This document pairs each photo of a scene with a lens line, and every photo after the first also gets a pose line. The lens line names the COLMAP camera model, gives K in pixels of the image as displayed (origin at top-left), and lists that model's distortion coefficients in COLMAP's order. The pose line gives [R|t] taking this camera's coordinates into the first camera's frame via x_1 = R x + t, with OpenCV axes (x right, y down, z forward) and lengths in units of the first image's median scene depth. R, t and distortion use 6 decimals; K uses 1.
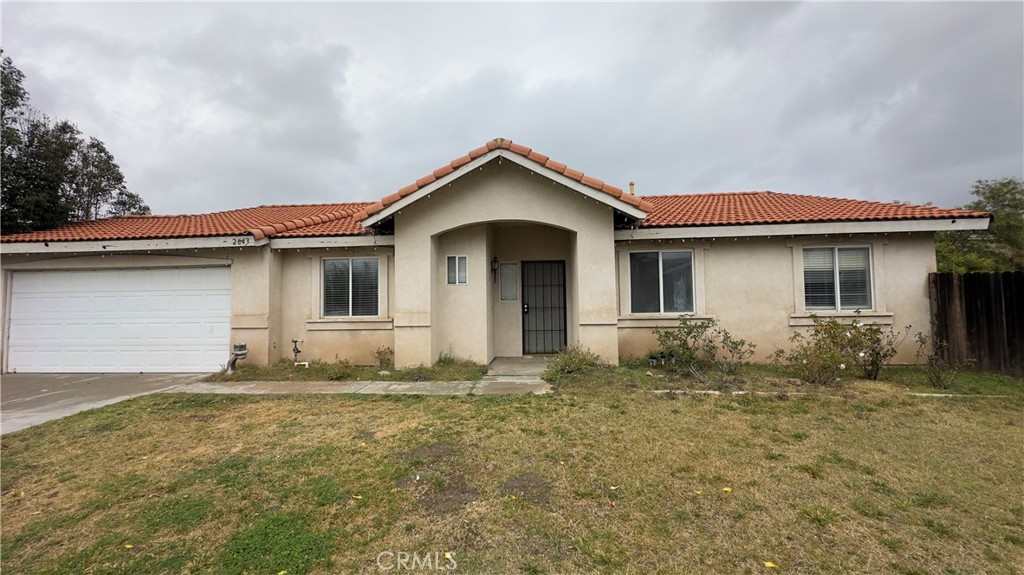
lens RADIAL K [[409.3, 0, 512.8], [0, 409.3, 288.5], [0, 0, 1]] dist [-0.003097, 0.000410]
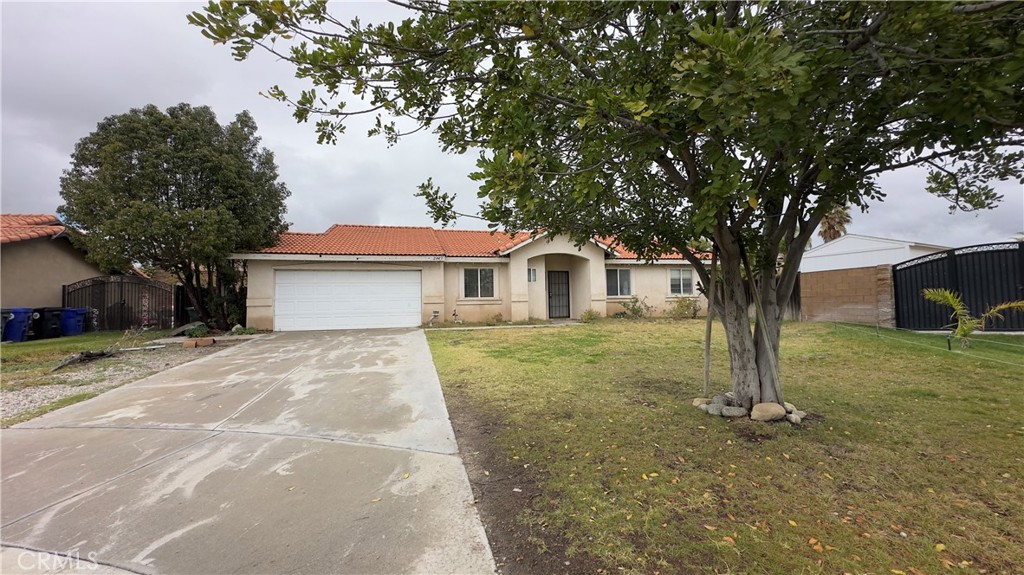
lens RADIAL K [[409.3, 0, 513.7], [0, 409.3, 286.7], [0, 0, 1]] dist [-0.003097, 0.000410]
pose [[0.945074, 0.011207, 0.326664, -0.958842], [-0.007804, 0.999901, -0.011727, 0.040696], [-0.326763, 0.008533, 0.945068, -0.990336]]
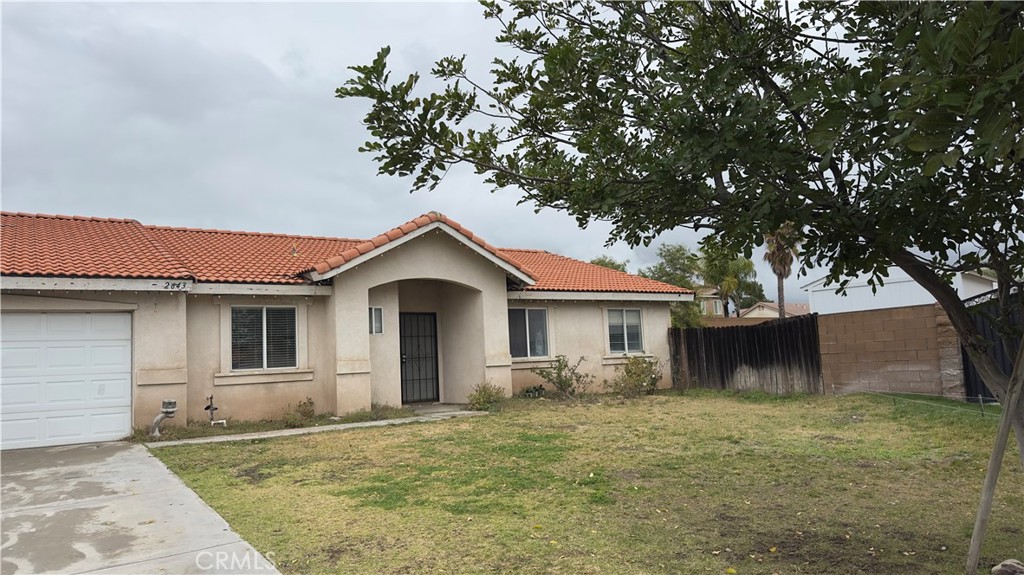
lens RADIAL K [[717.2, 0, 510.3], [0, 717.2, 289.2], [0, 0, 1]] dist [0.057842, -0.041469]
pose [[0.782500, 0.043299, 0.621144, -1.078472], [0.011424, 0.996413, -0.083851, 0.035586], [-0.622546, 0.072709, 0.779198, -0.709403]]
